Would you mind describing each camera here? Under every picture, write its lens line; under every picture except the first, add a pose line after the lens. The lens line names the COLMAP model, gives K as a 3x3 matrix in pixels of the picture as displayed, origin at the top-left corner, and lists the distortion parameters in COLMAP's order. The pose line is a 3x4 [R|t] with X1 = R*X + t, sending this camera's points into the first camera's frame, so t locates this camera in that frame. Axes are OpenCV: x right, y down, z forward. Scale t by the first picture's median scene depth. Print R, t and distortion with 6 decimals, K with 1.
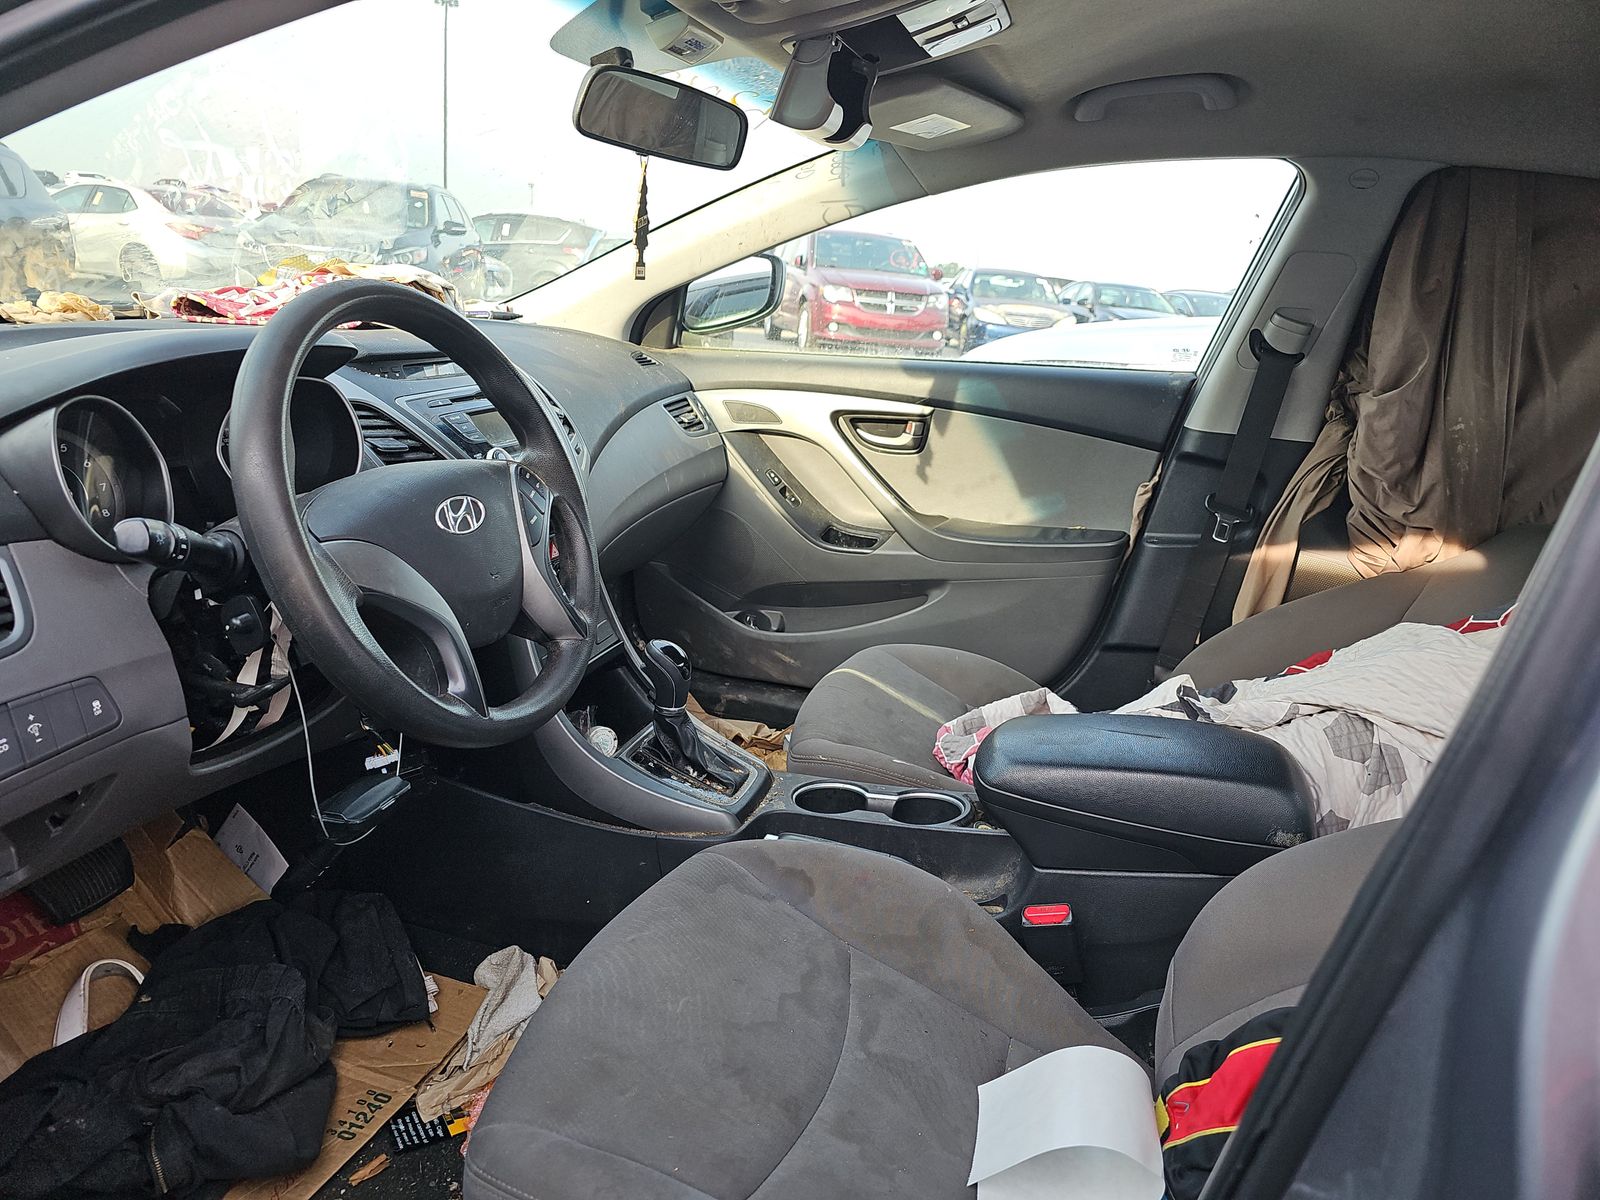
lens RADIAL K [[1070.6, 0, 786.1], [0, 1070.6, 603.4], [0, 0, 1]] dist [0.032444, -0.035903]
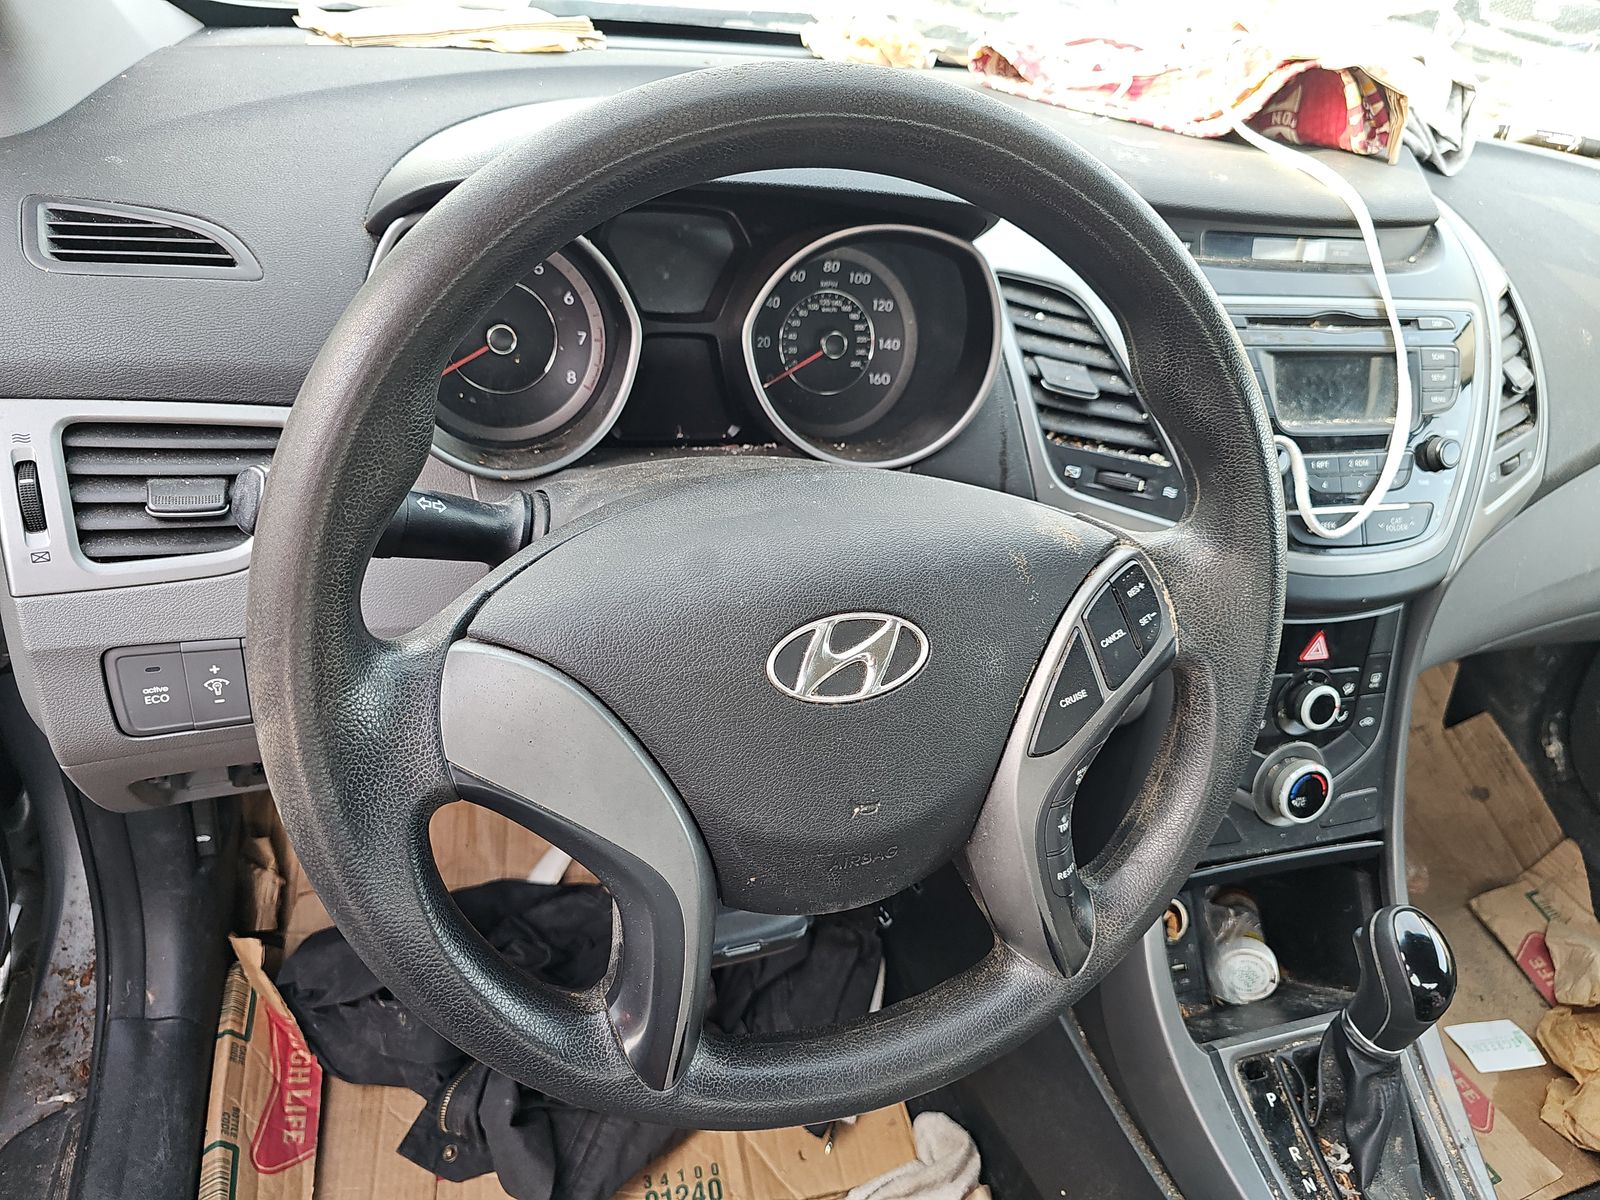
lens RADIAL K [[1070.6, 0, 805.9], [0, 1070.6, 625.3], [0, 0, 1]] dist [0.032444, -0.035903]
pose [[0.578878, 0.478626, -0.660164, -0.013136], [-0.325583, 0.877940, 0.351023, -0.109906], [0.747594, 0.011739, 0.664053, 0.315065]]
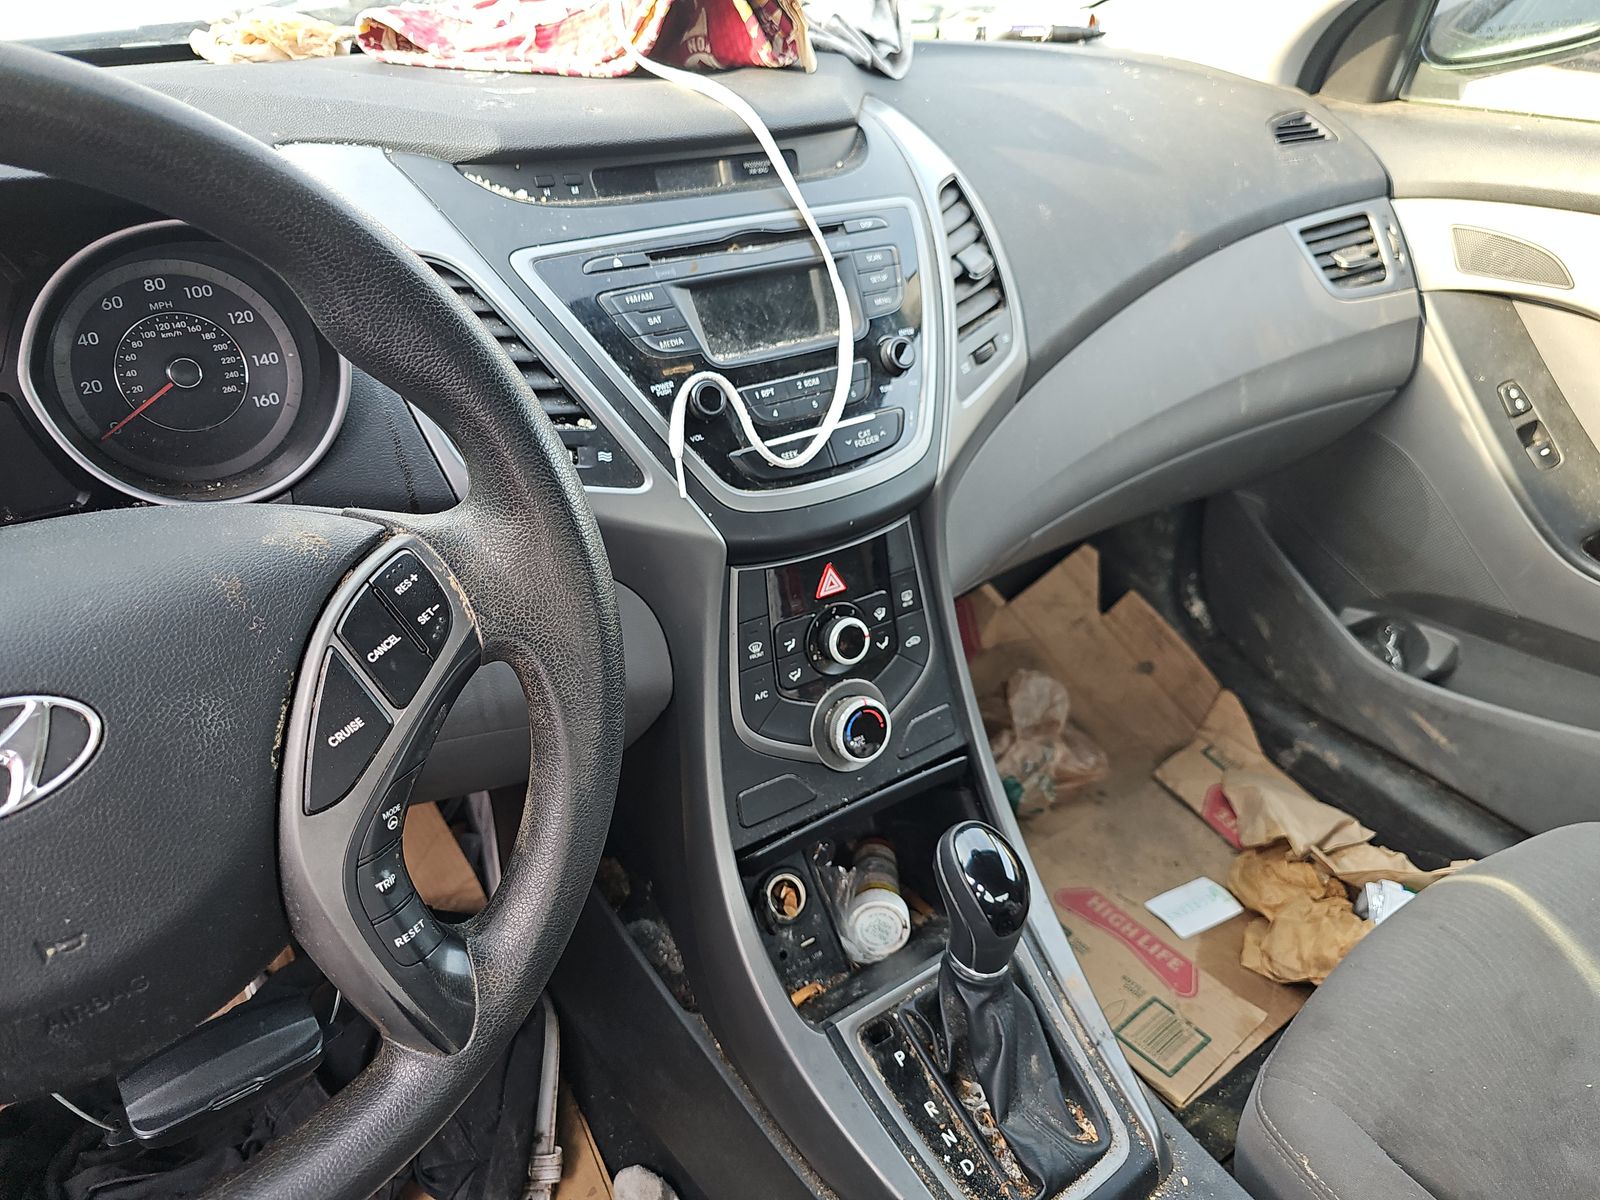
lens RADIAL K [[1070.6, 0, 797.7], [0, 1070.6, 622.5], [0, 0, 1]] dist [0.032444, -0.035903]
pose [[0.781410, 0.300285, -0.547016, 0.032435], [-0.151510, 0.941671, 0.300499, -0.120422], [0.605345, -0.151935, 0.781328, 0.407444]]
